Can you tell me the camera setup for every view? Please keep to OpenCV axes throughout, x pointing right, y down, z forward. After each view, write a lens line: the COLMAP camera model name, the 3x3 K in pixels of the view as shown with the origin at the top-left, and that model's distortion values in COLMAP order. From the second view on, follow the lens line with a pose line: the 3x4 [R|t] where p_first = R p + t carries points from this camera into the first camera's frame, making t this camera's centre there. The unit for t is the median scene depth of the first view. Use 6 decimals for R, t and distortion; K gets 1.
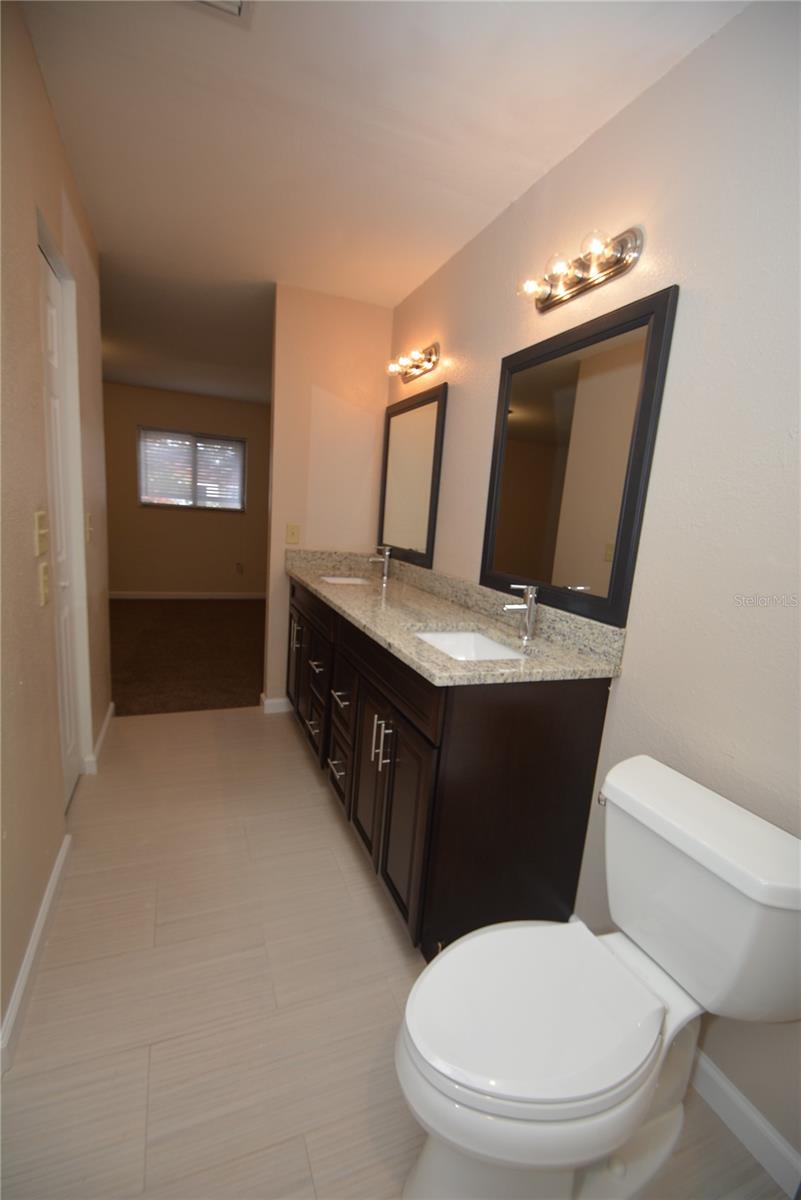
lens RADIAL K [[518.2, 0, 395.3], [0, 518.2, 612.1], [0, 0, 1]] dist [-0.001996, -0.000239]
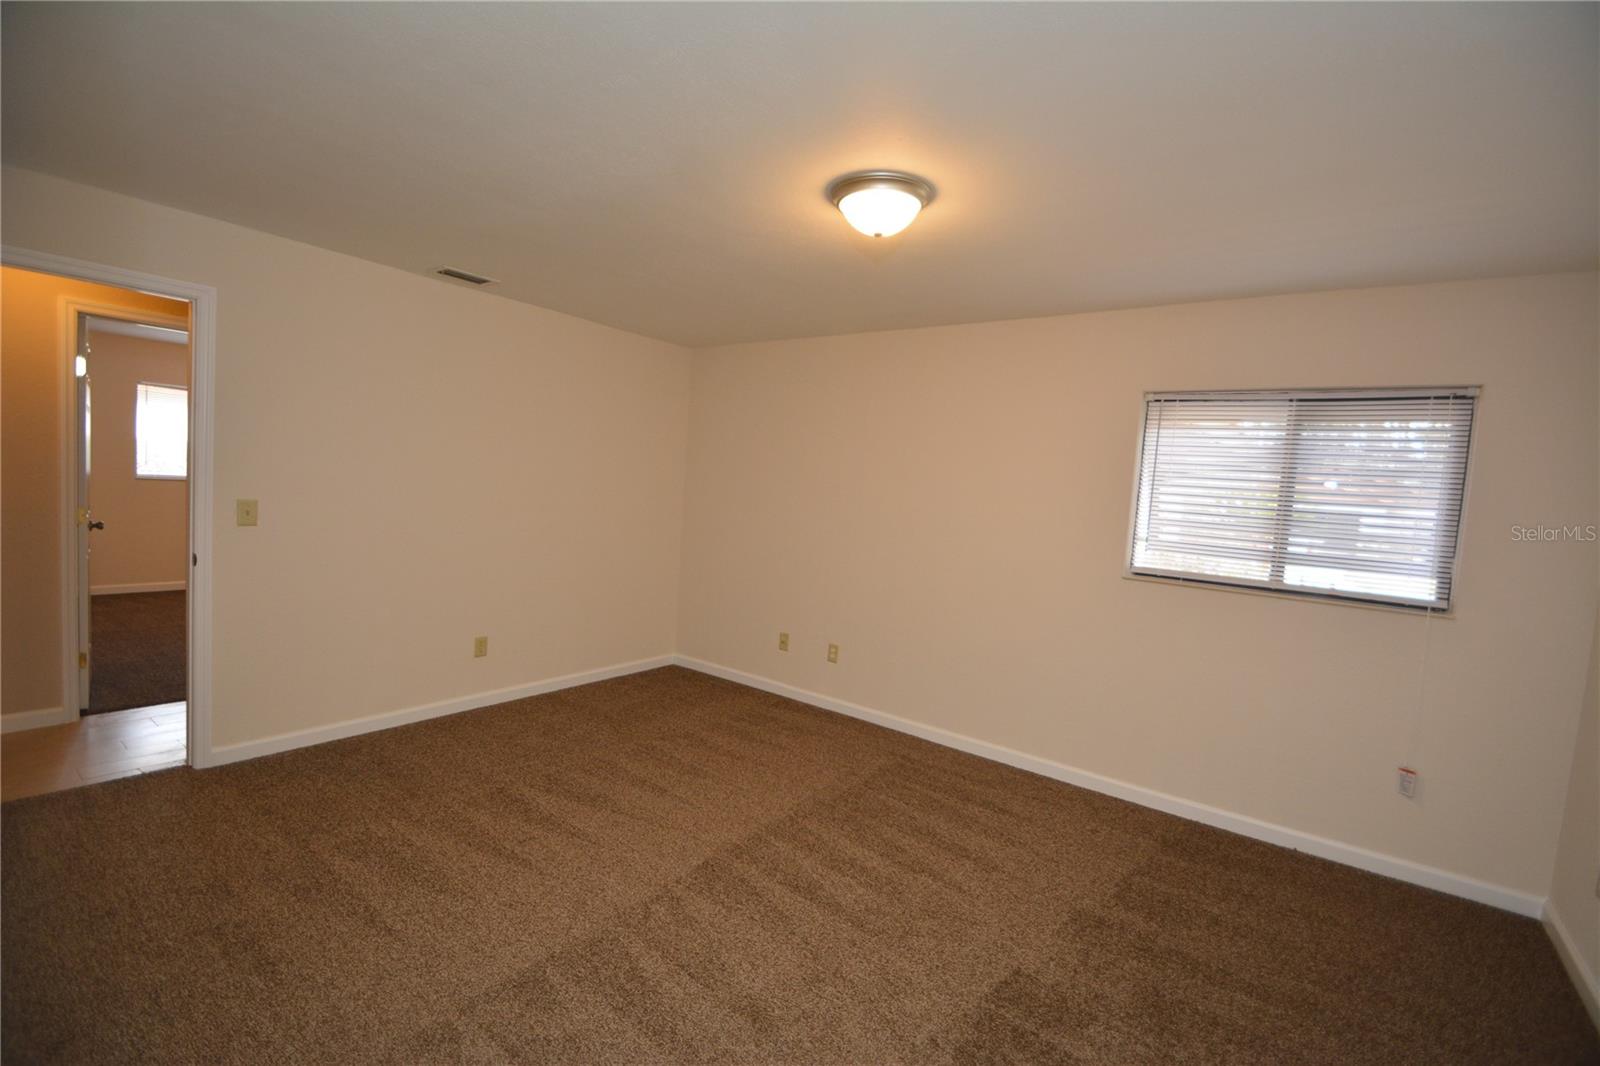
lens RADIAL K [[690.9, 0, 796.0], [0, 690.9, 534.8], [0, 0, 1]] dist [-0.001996, -0.000239]
pose [[0.512211, 0.018023, -0.858671, -0.132357], [-0.185758, 0.978440, -0.090270, -0.124902], [0.838531, 0.205742, 0.504516, 0.433933]]
